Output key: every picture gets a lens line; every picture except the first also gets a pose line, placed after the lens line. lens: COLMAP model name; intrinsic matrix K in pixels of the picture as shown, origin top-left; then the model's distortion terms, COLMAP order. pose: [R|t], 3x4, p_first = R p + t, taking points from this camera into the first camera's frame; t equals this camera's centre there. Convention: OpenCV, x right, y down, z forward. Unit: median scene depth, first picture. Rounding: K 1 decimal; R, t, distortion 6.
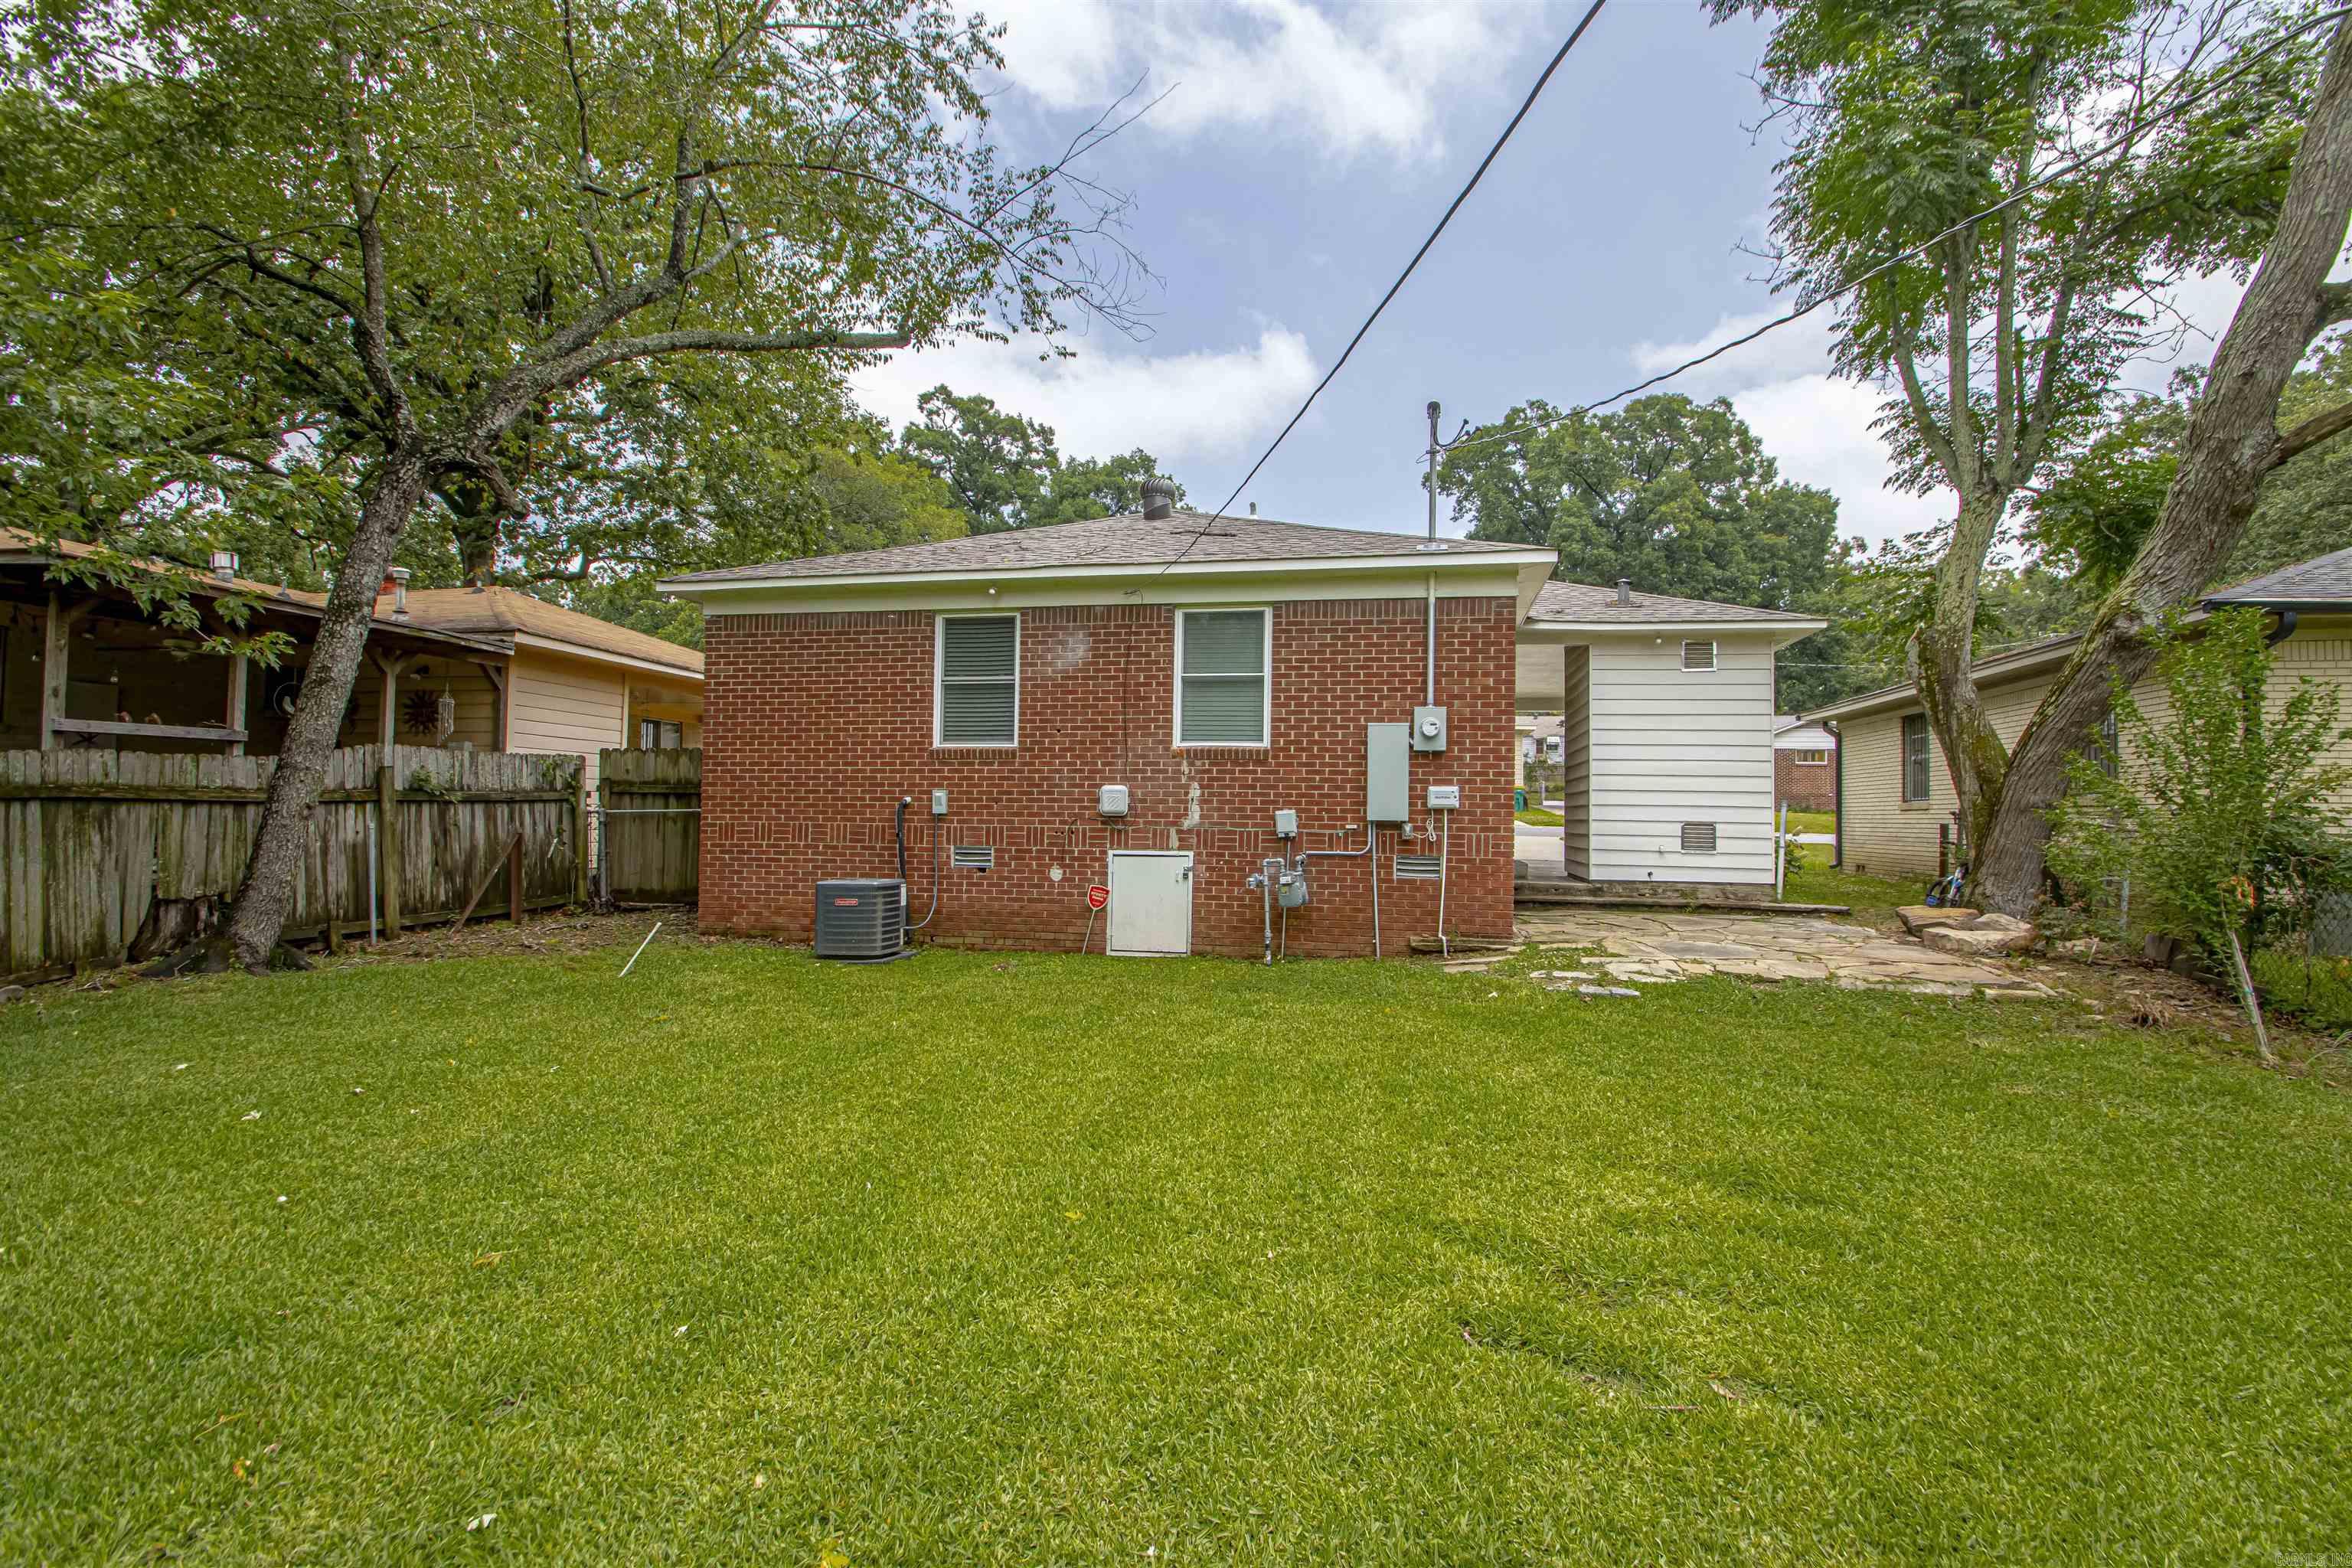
lens RADIAL K [[1080.6, 0, 1196.5], [0, 1080.6, 789.0], [0, 0, 1]] dist [0.014085, -0.017562]
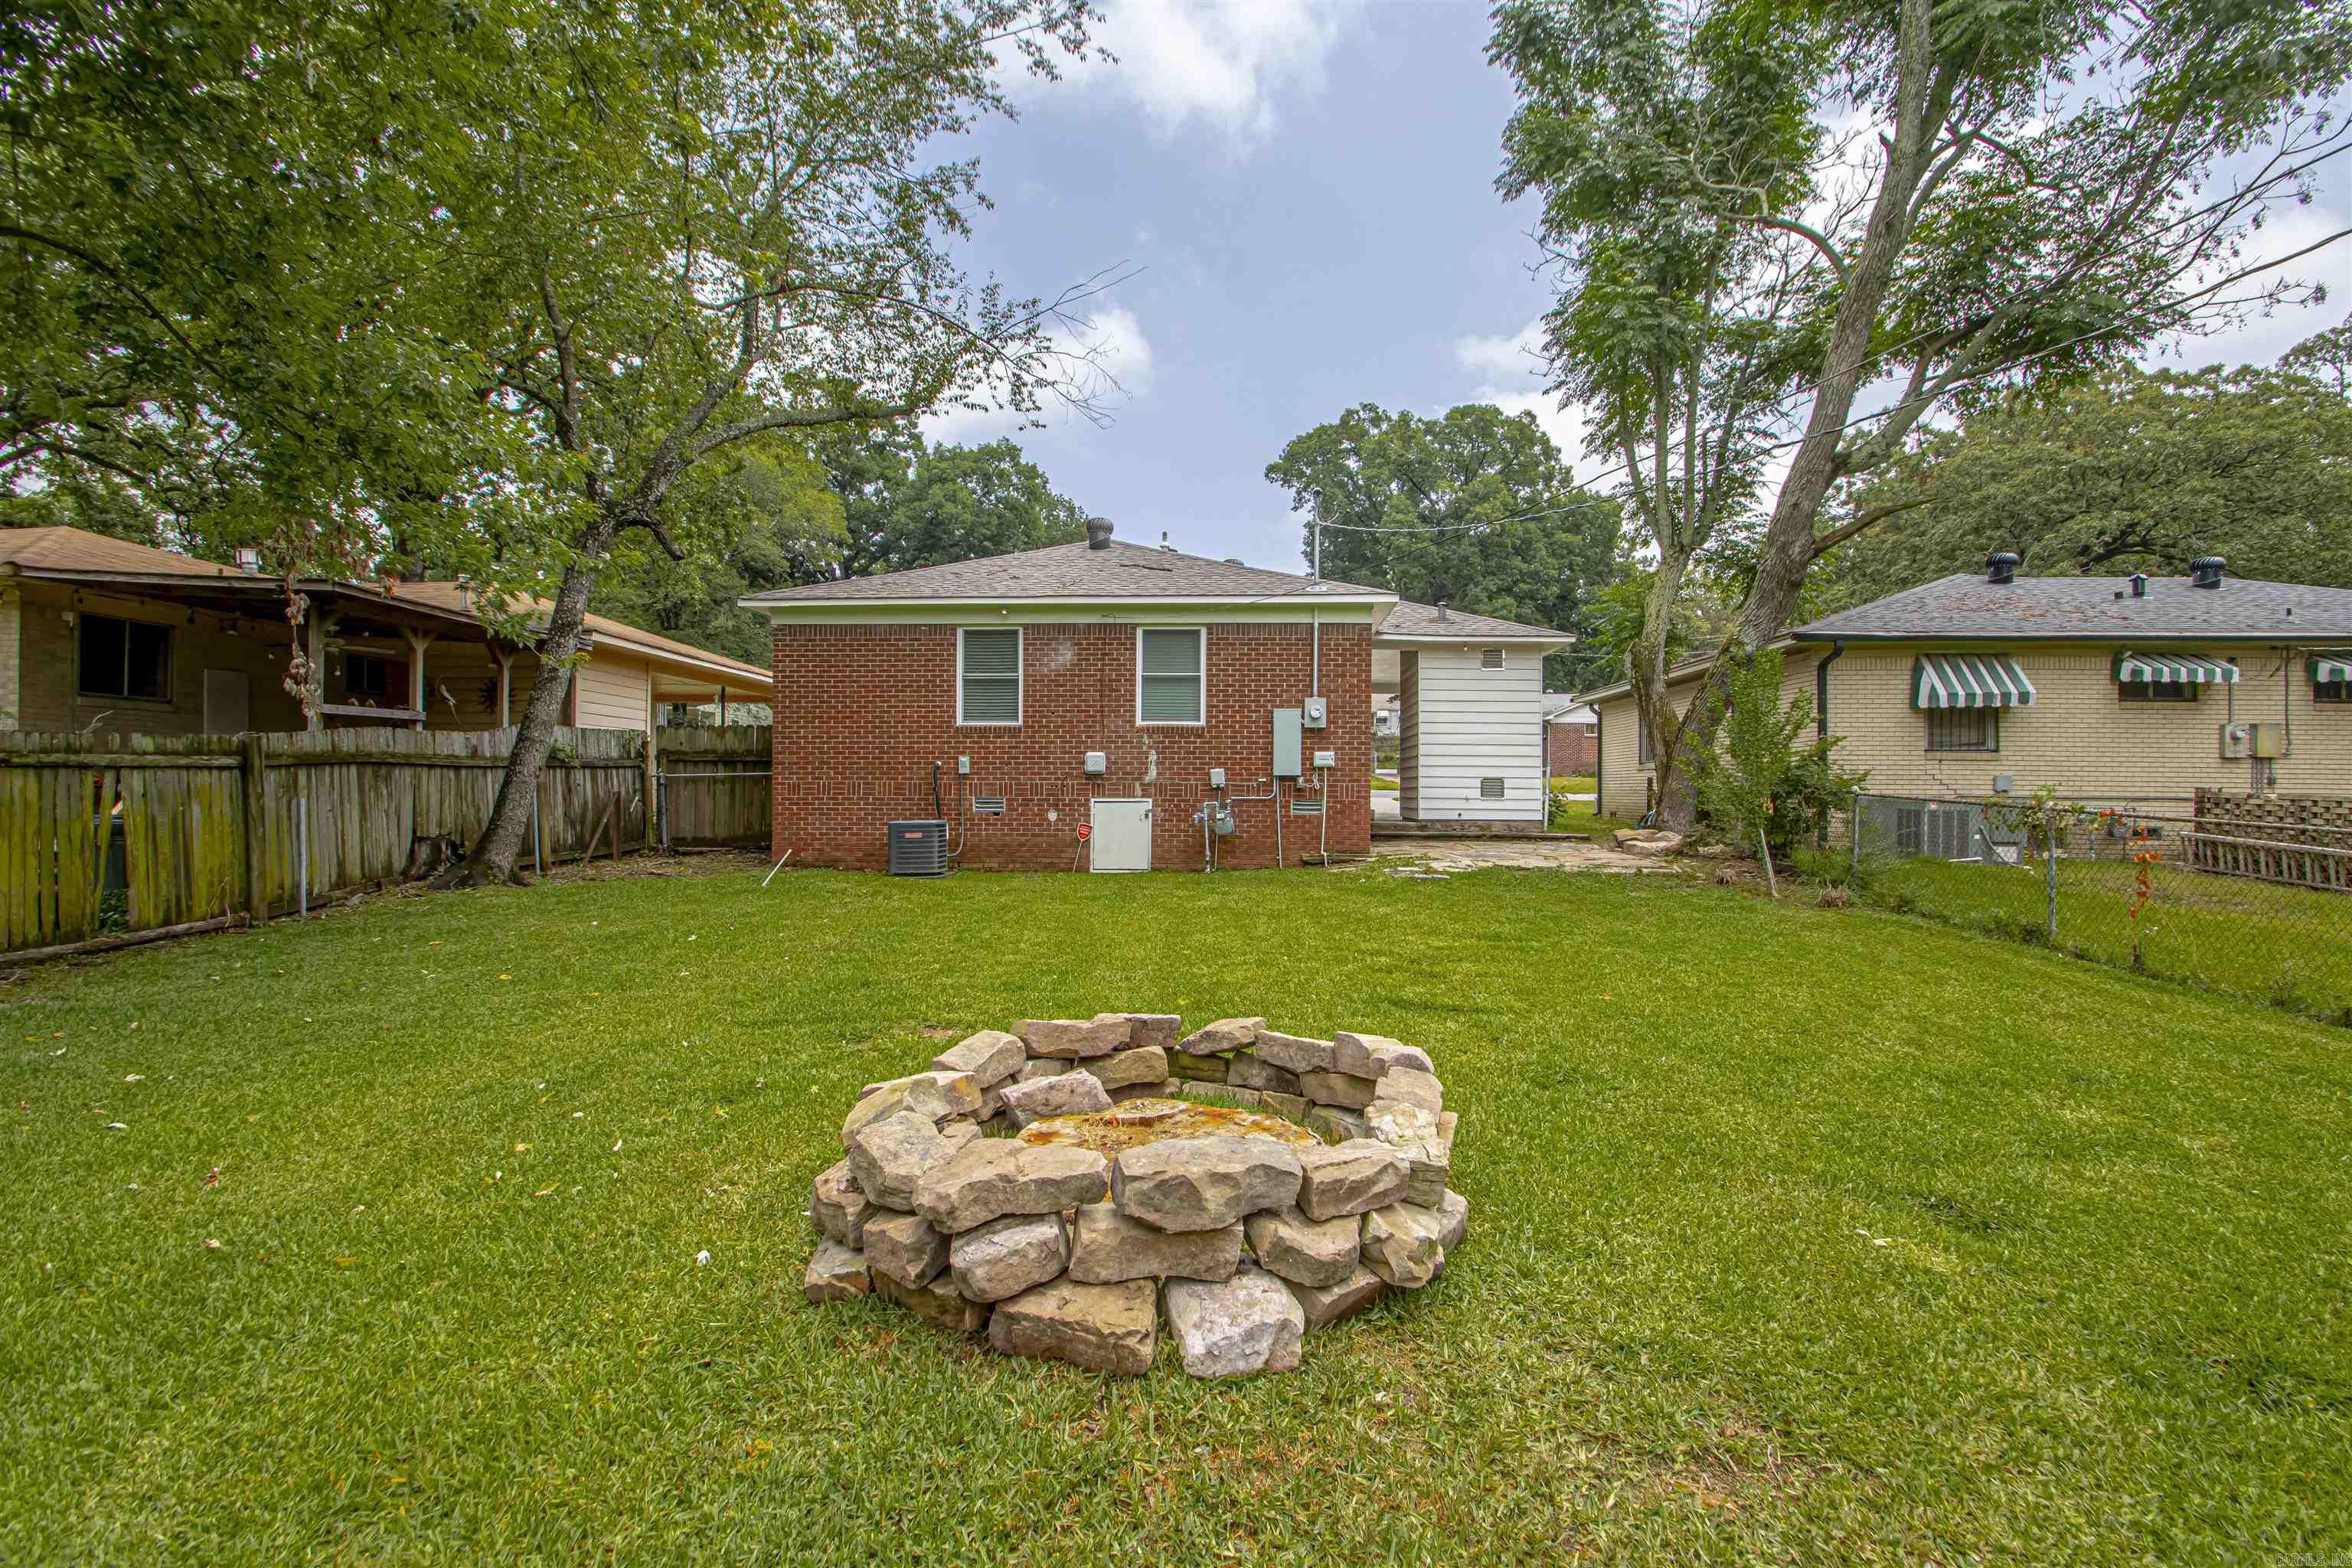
lens RADIAL K [[1120.8, 0, 1182.2], [0, 1120.8, 789.2], [0, 0, 1]] dist [-0.001790, -0.000932]
pose [[0.989536, -0.008233, 0.144049, -0.158283], [0.004807, 0.999698, 0.024115, 0.009183], [-0.144204, -0.023171, 0.989277, -0.417175]]
